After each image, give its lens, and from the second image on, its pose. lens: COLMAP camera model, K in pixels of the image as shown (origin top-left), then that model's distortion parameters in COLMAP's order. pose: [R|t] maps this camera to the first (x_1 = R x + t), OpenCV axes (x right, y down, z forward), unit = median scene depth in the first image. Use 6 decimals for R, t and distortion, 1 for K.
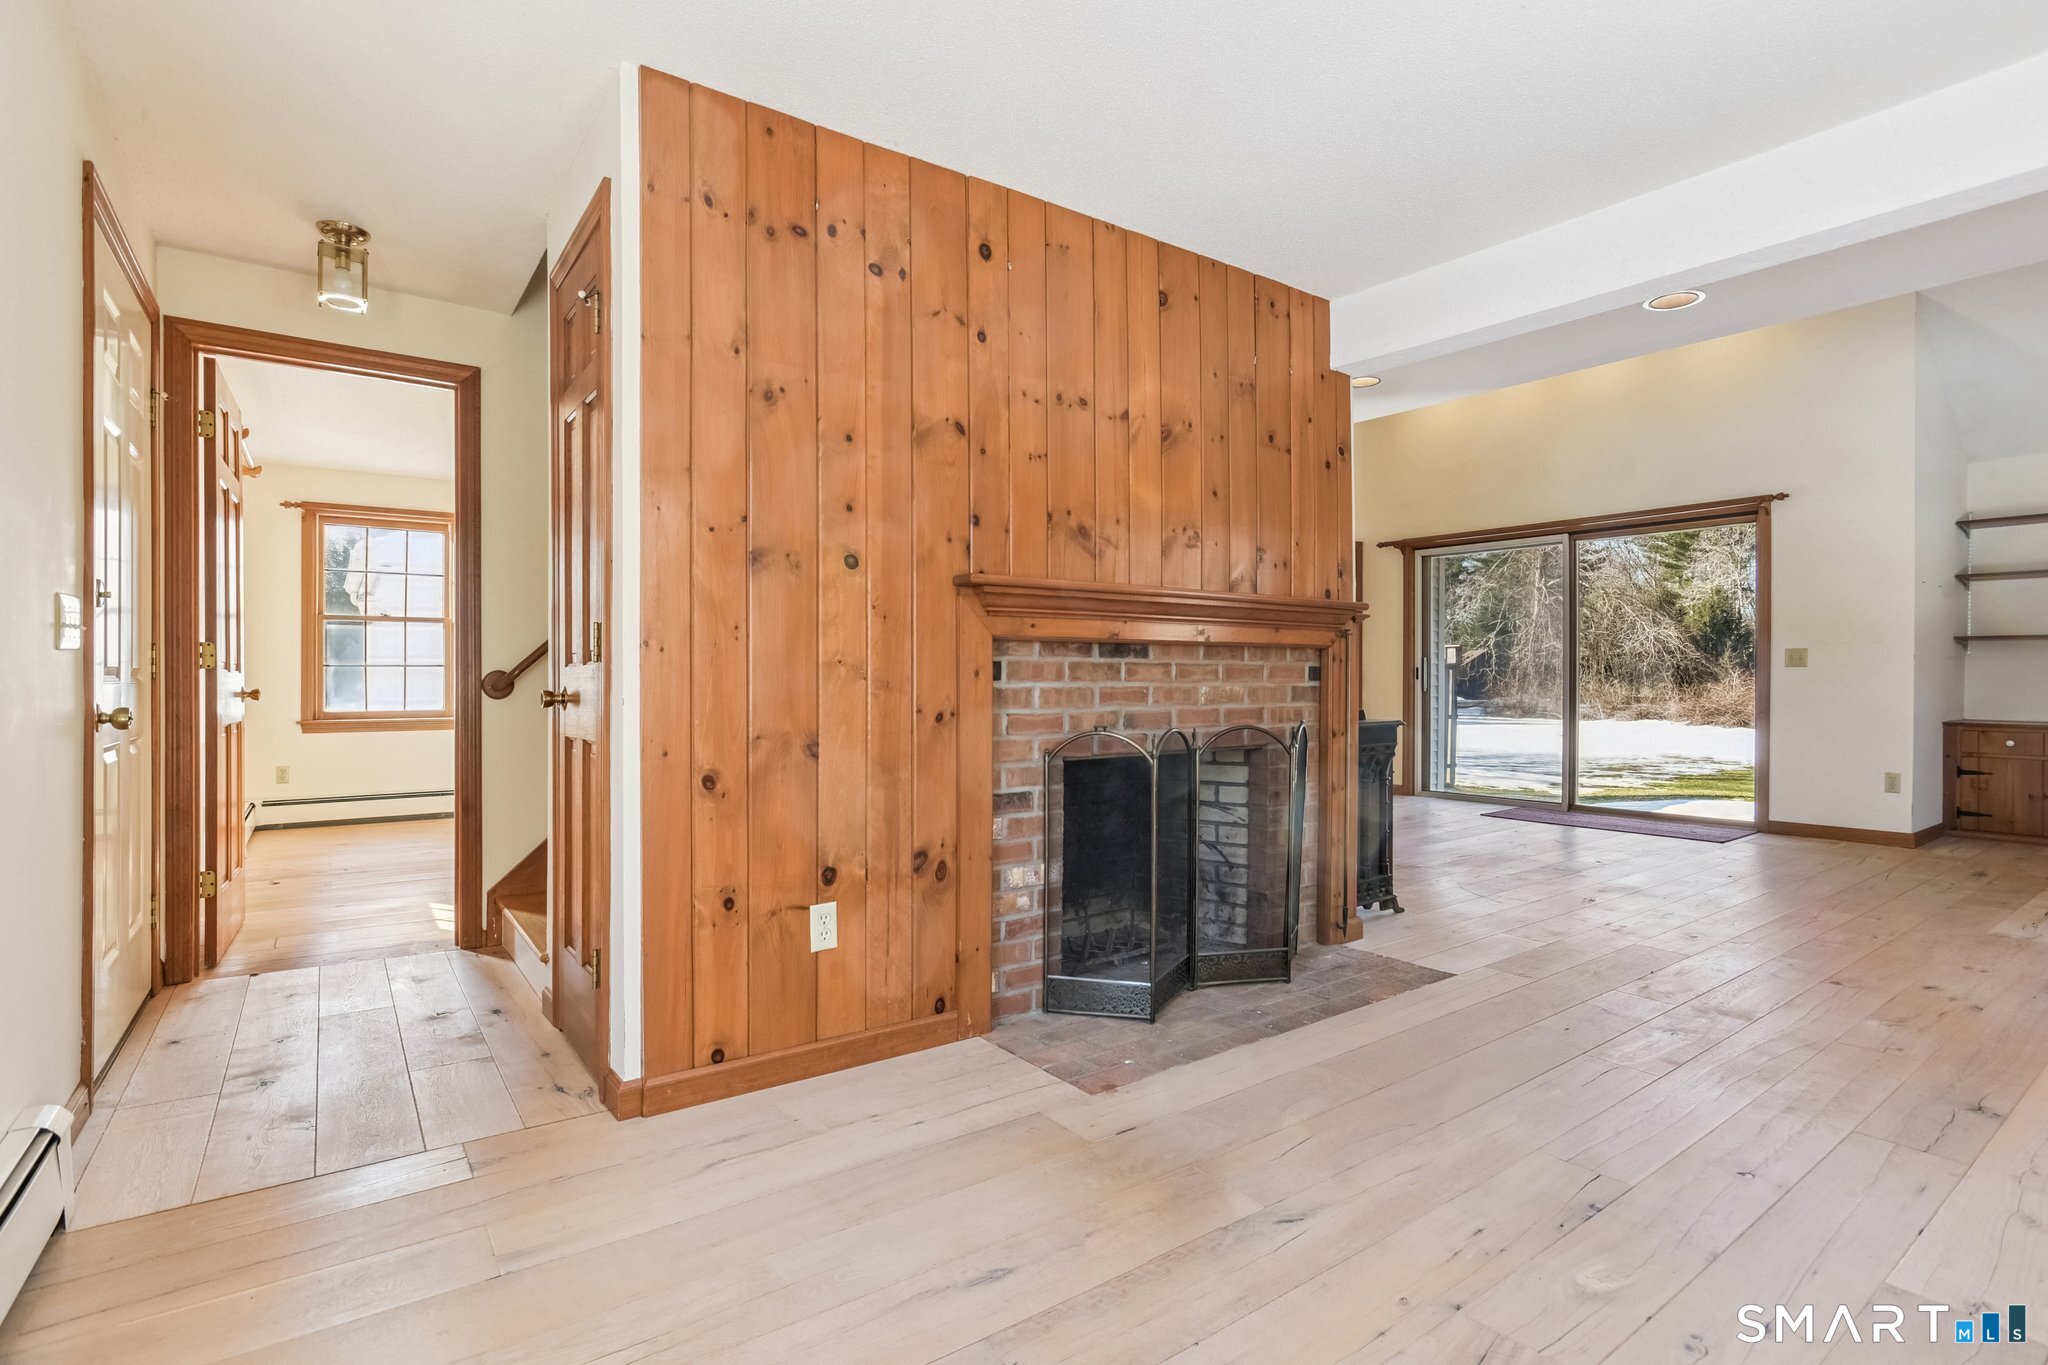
lens RADIAL K [[996.5, 0, 1030.6], [0, 996.5, 681.6], [0, 0, 1]] dist [-0.059089, 0.025470]
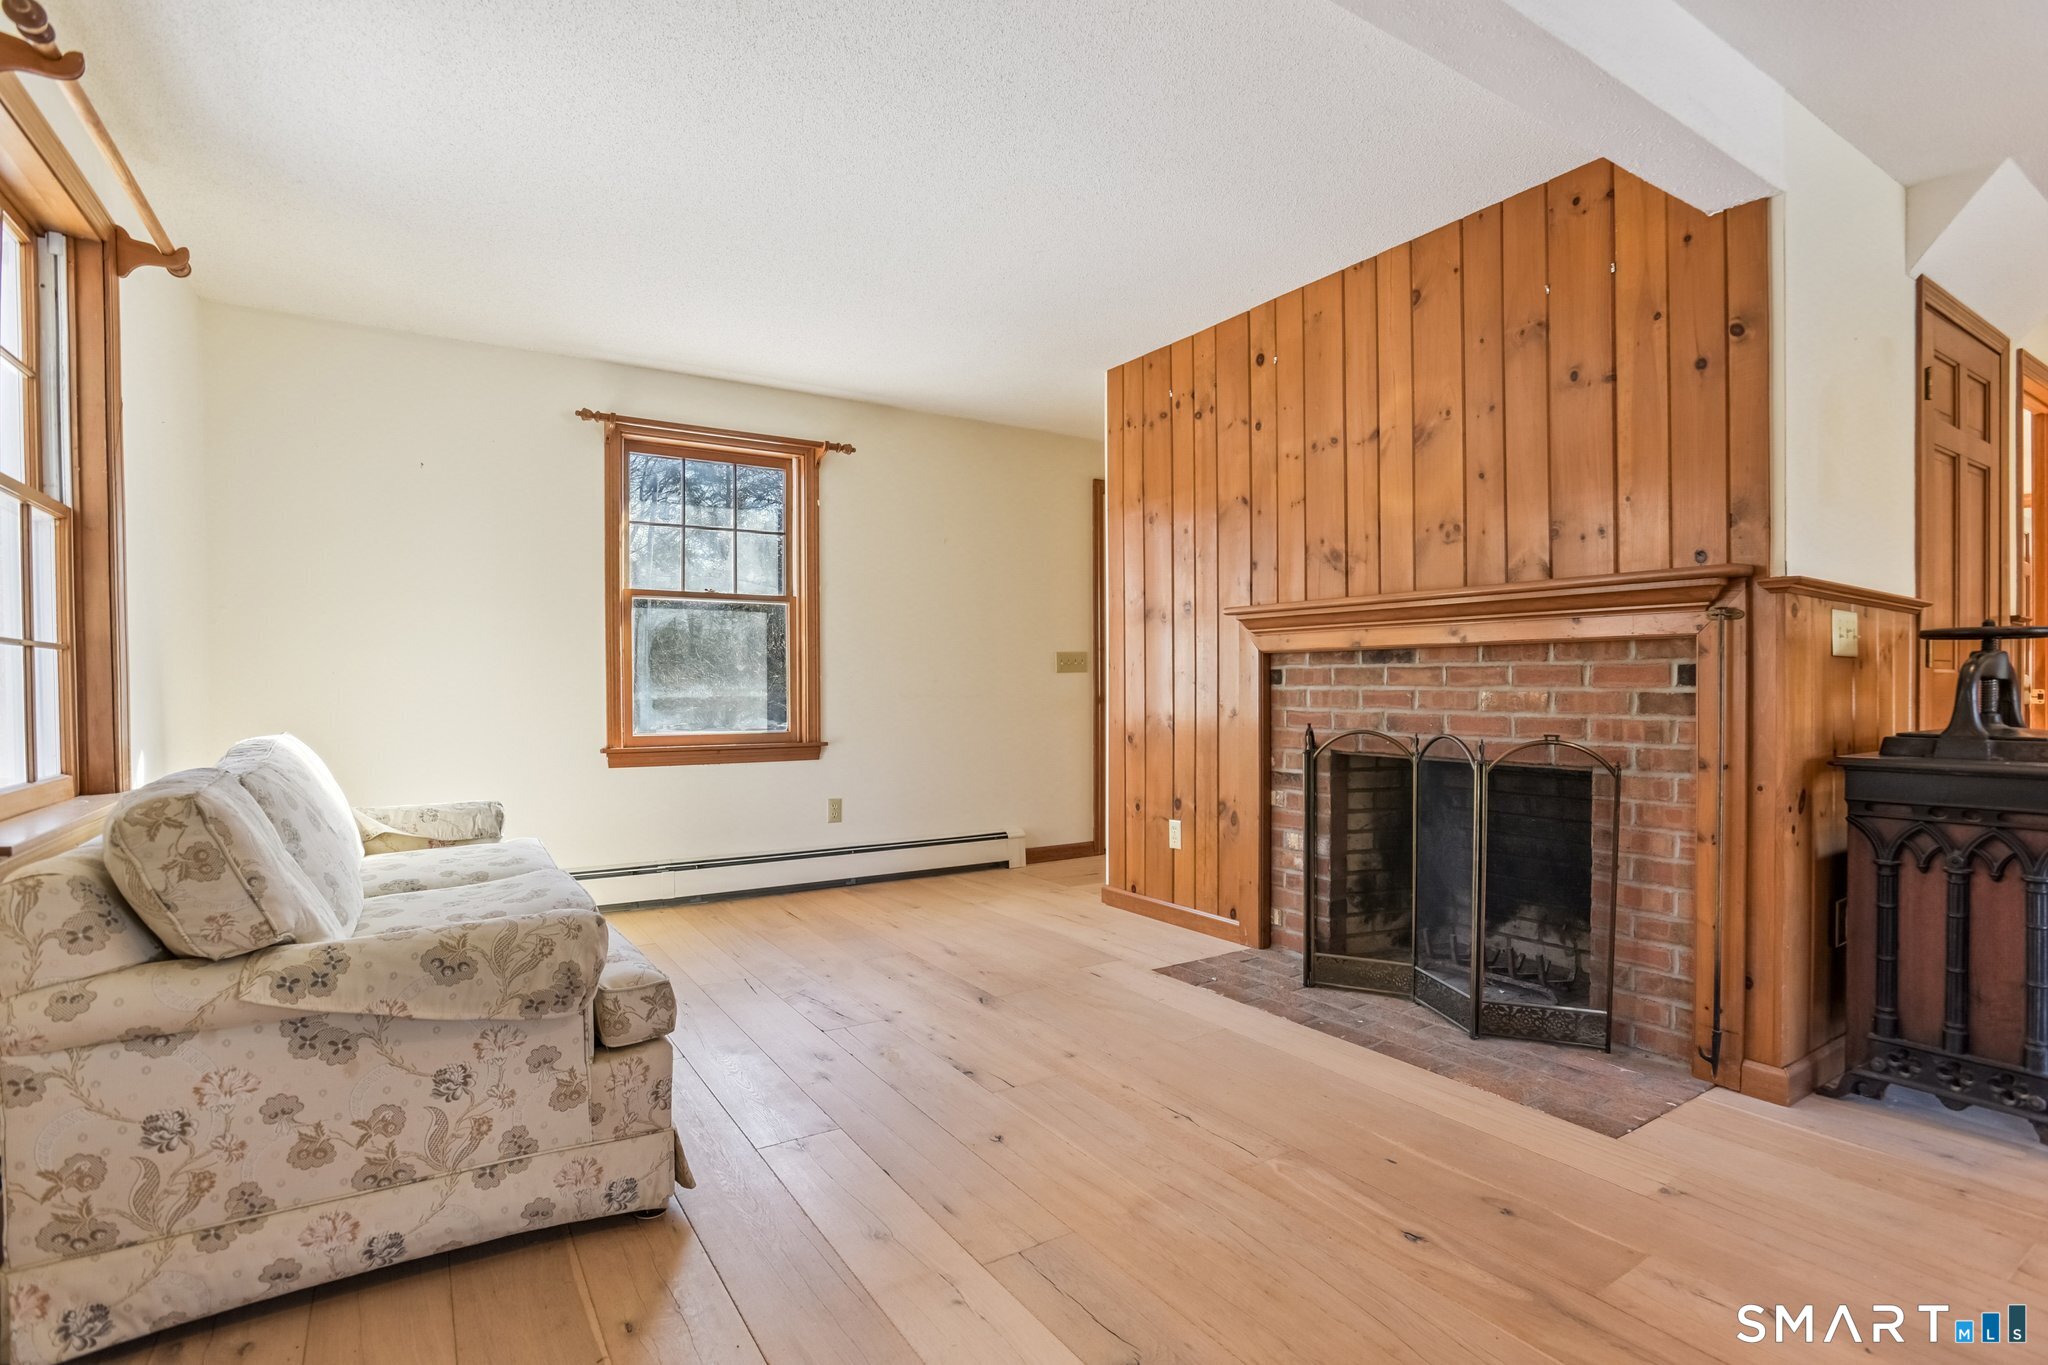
lens RADIAL K [[996.5, 0, 1030.6], [0, 996.5, 681.6], [0, 0, 1]] dist [-0.059089, 0.025470]
pose [[-0.053603, 0.004063, -0.998554, 1.180766], [0.006382, 0.999973, 0.003727, -0.010694], [0.998542, -0.006173, -0.053628, 0.694842]]
